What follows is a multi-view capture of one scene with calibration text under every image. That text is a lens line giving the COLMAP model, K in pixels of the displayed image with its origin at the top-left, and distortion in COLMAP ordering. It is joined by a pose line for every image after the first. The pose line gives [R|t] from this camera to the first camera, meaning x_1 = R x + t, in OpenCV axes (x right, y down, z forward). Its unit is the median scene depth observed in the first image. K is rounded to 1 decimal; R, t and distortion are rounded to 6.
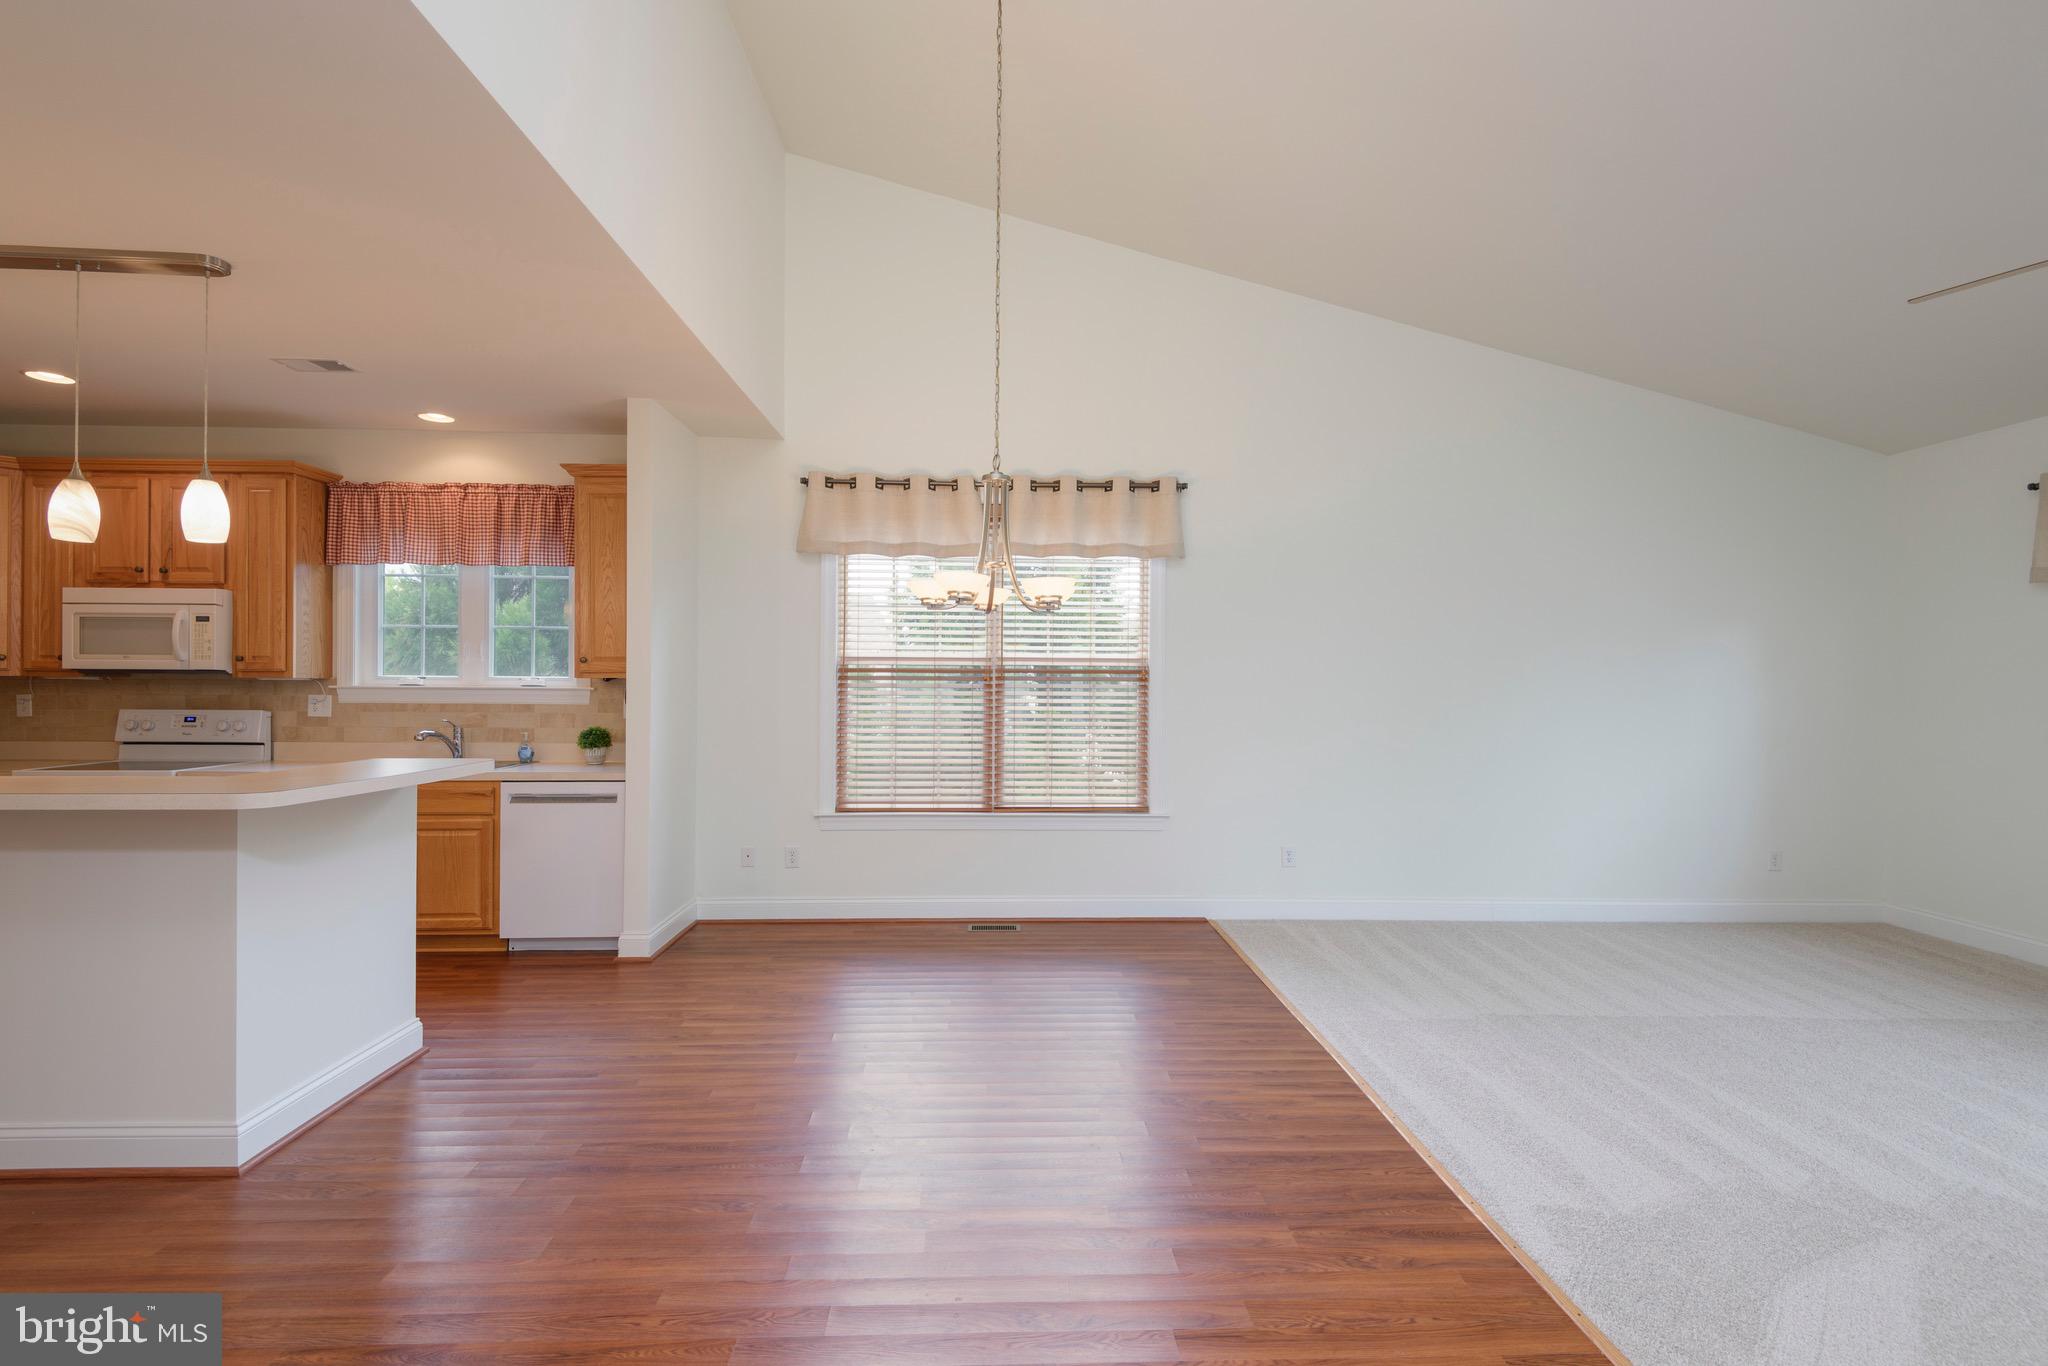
lens RADIAL K [[941.7, 0, 1025.6], [0, 941.7, 682.3], [0, 0, 1]] dist [0.003278, -0.006559]
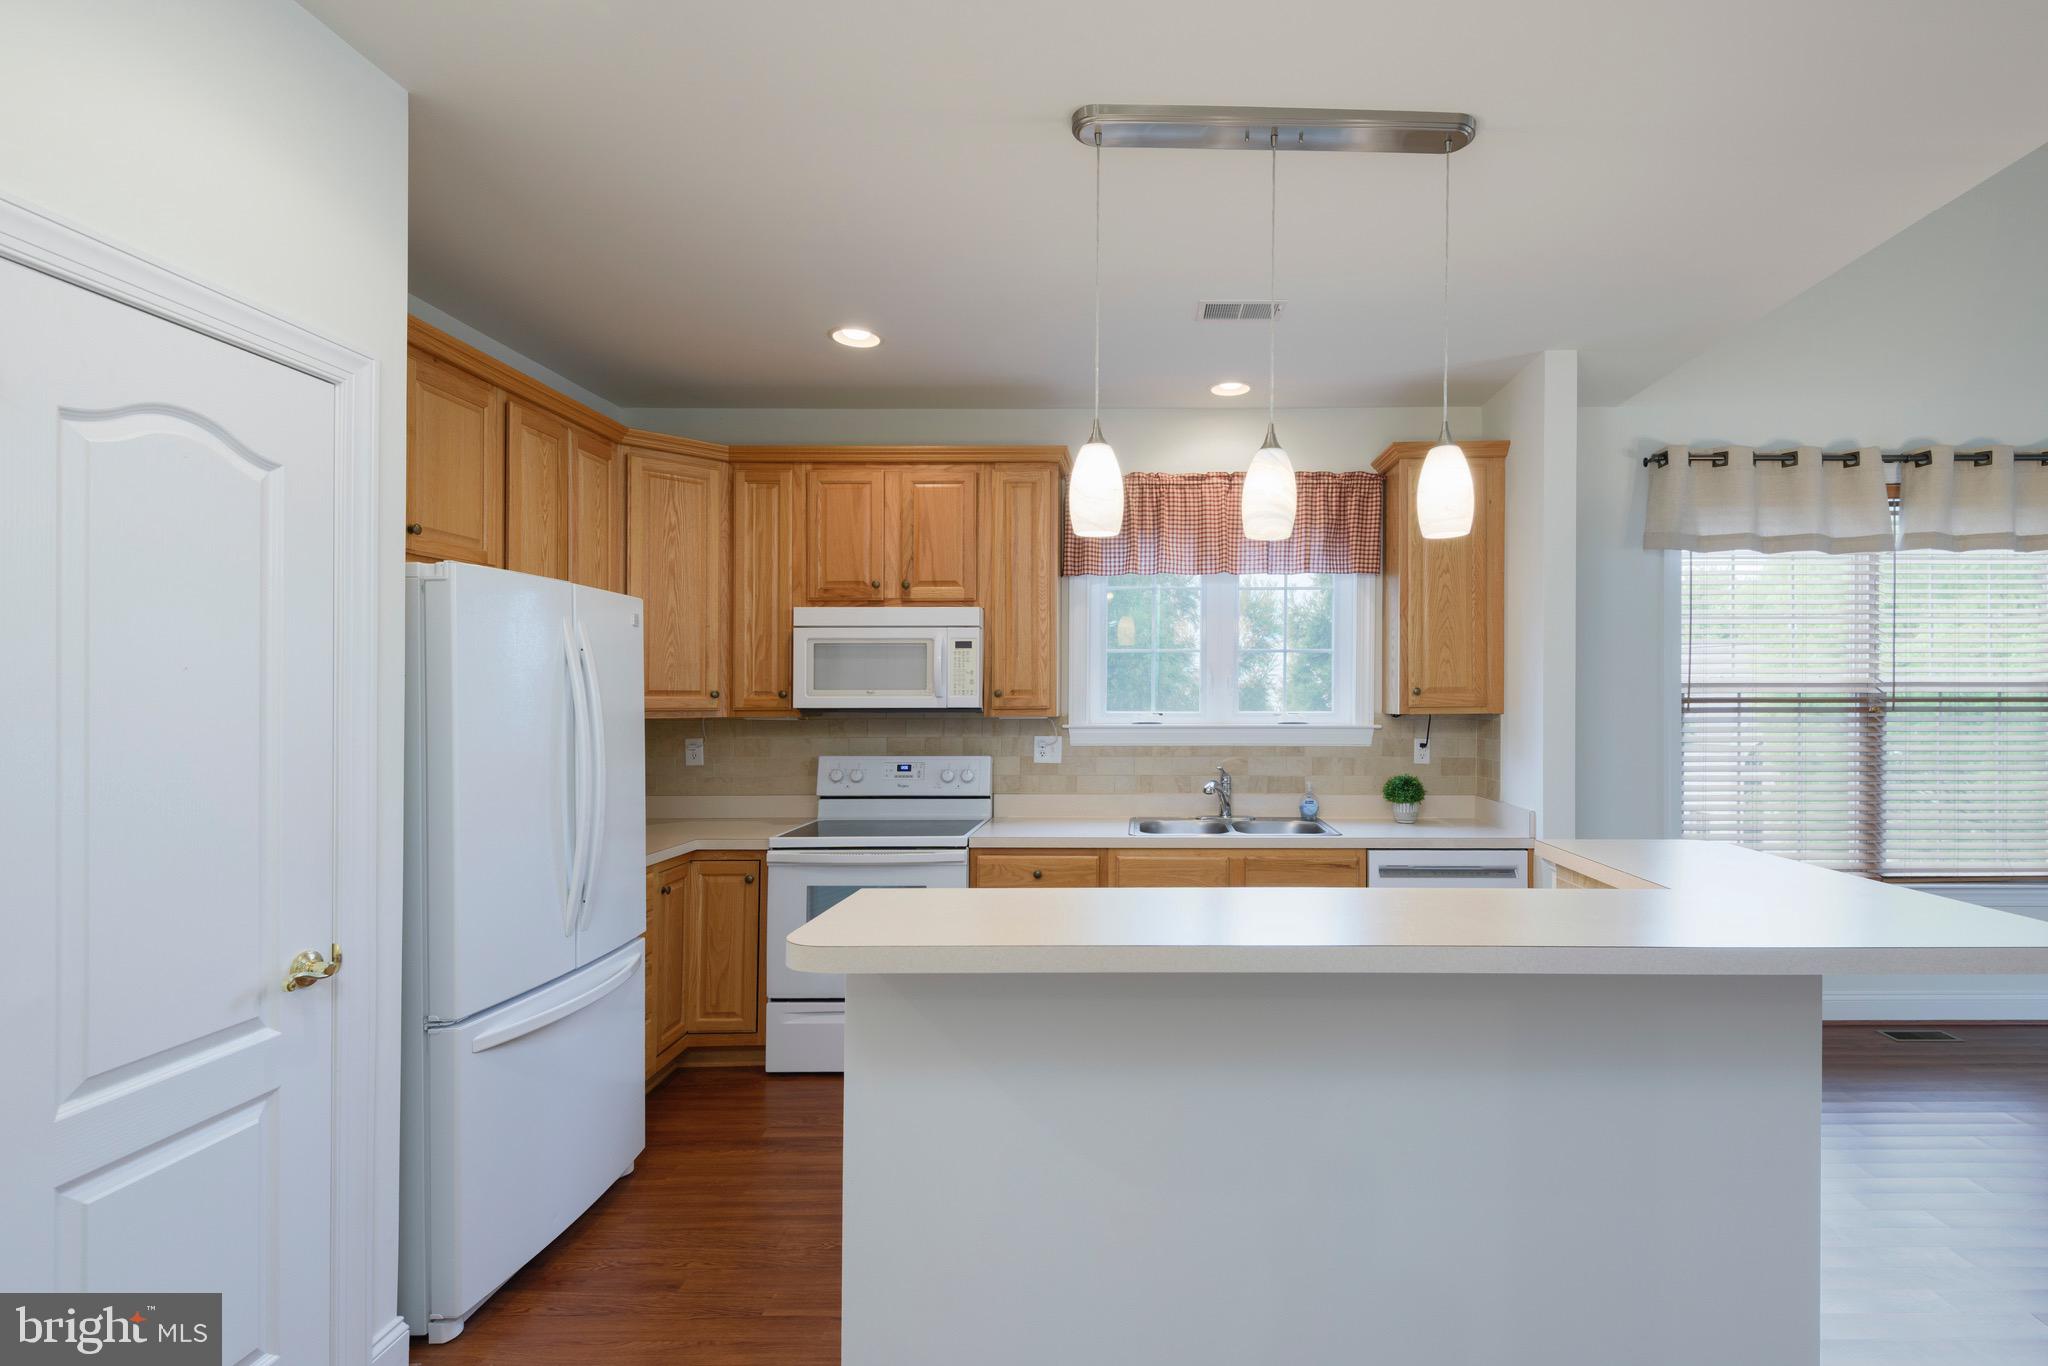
lens RADIAL K [[941.7, 0, 1044.9], [0, 941.7, 695.4], [0, 0, 1]] dist [0.003278, -0.006559]
pose [[0.997479, -0.009163, -0.070371, -0.698085], [0.008319, 0.999890, -0.012286, -0.012368], [0.070476, 0.011670, 0.997445, 0.188916]]
